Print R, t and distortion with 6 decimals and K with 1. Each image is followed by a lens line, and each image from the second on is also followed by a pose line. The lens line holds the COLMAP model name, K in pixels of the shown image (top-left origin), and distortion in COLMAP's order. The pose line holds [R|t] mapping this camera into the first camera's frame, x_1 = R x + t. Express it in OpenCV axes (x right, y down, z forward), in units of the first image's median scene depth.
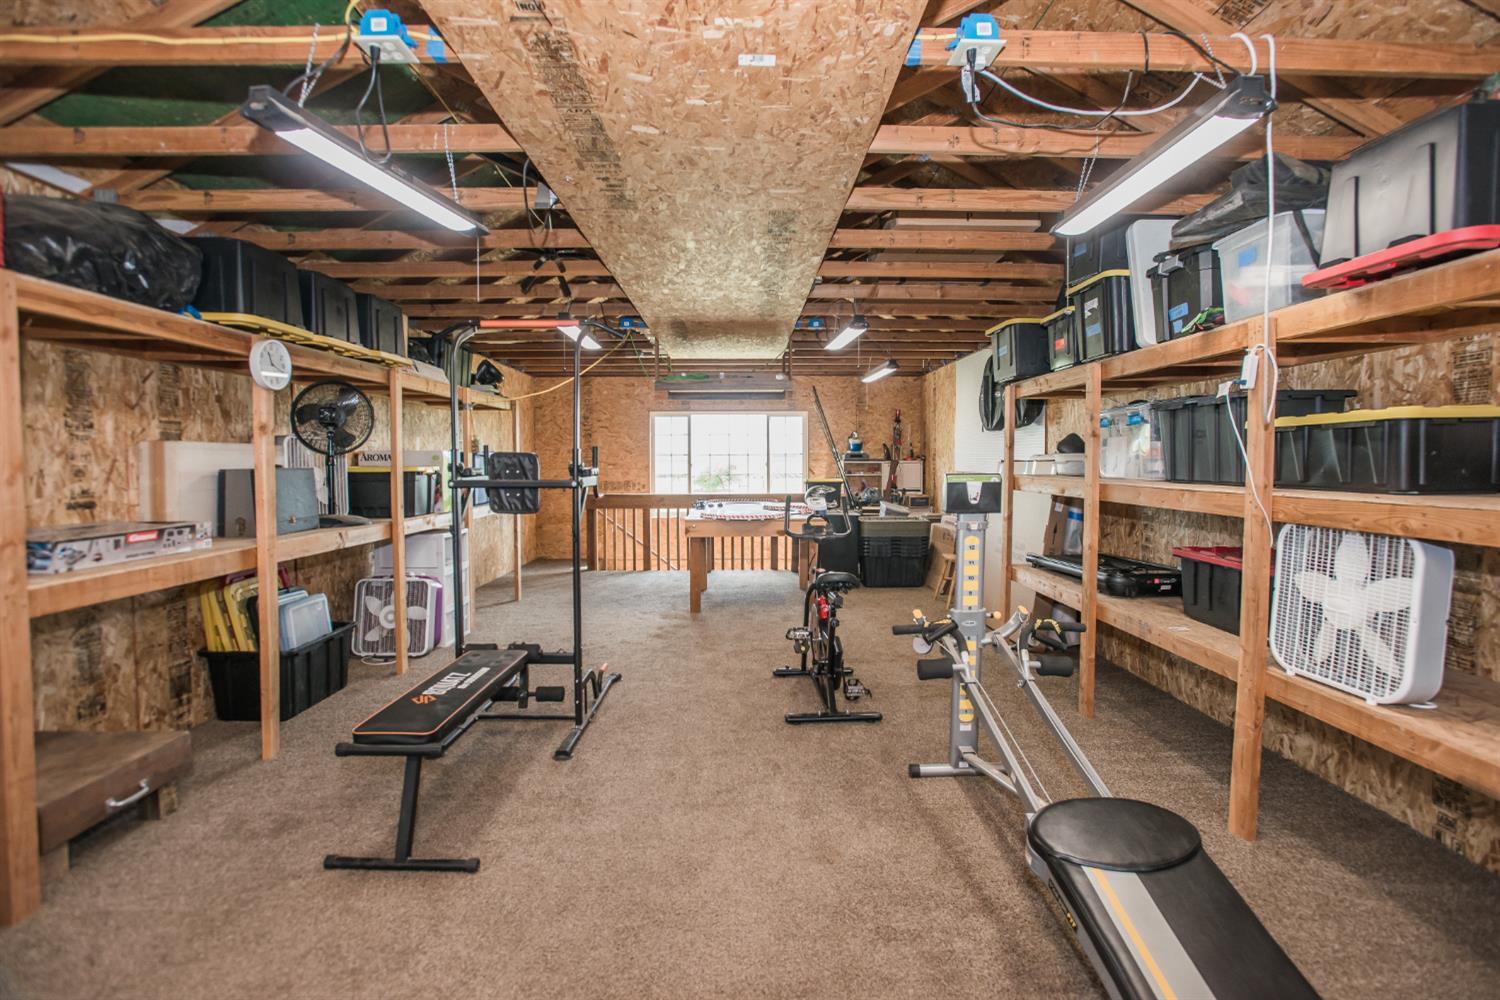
lens RADIAL K [[734.3, 0, 758.7], [0, 734.3, 493.3], [0, 0, 1]] dist [-0.064785, 0.029561]
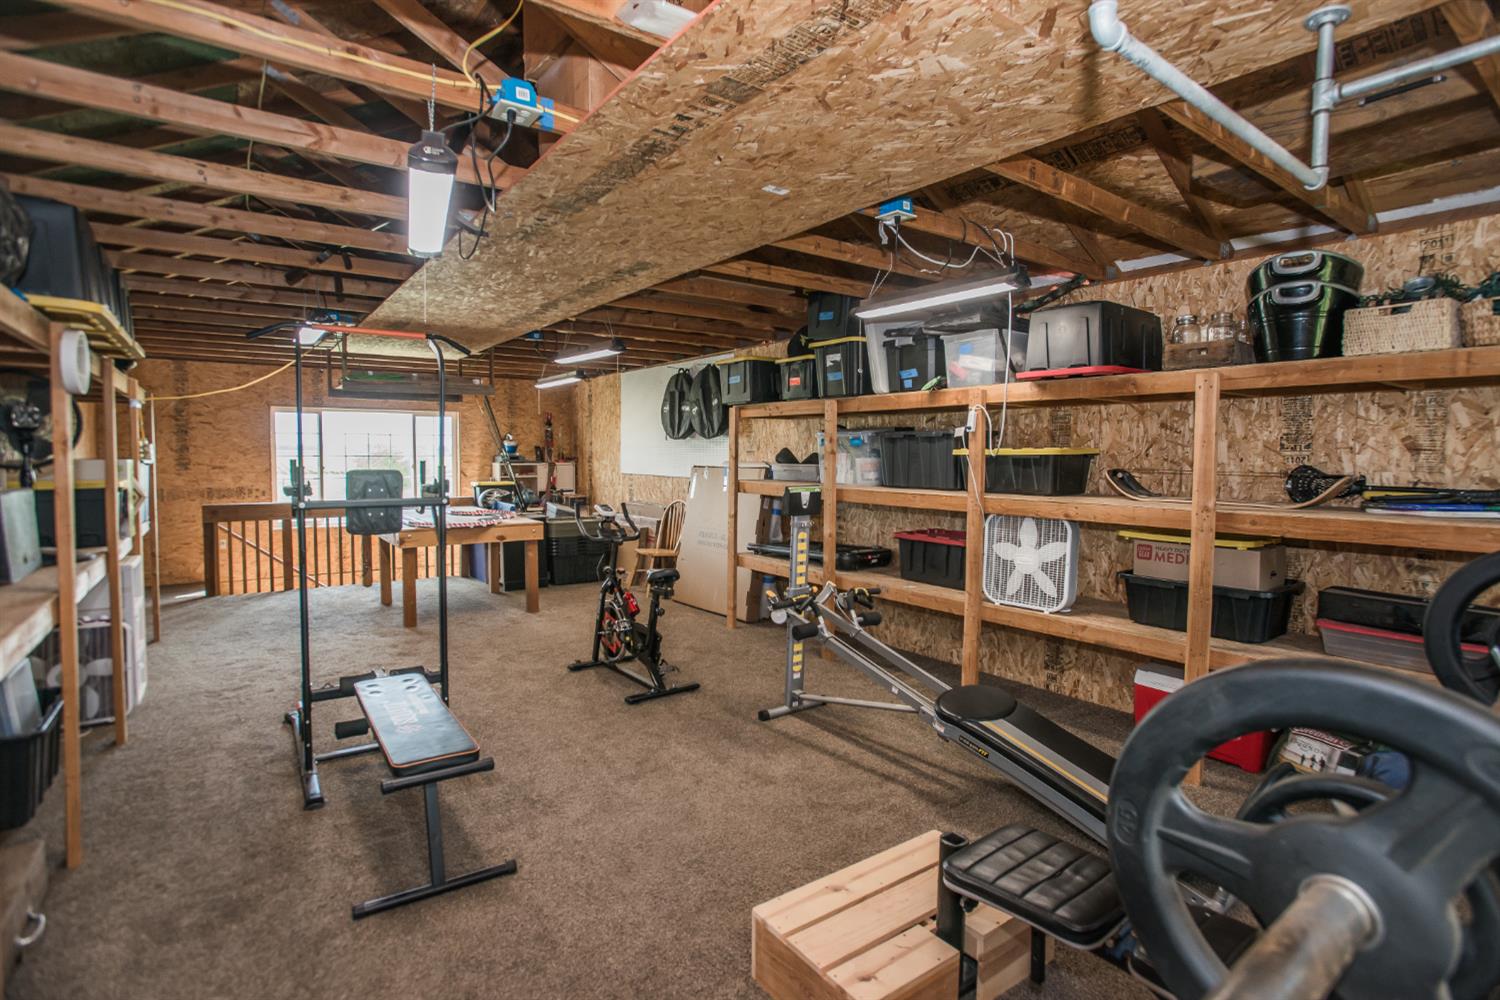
lens RADIAL K [[734.3, 0, 758.7], [0, 734.3, 493.3], [0, 0, 1]] dist [-0.064785, 0.029561]
pose [[0.823091, -0.025204, 0.567350, -0.542391], [0.020463, 0.999682, 0.014723, -0.034874], [-0.567541, -0.000508, 0.823345, -0.069895]]
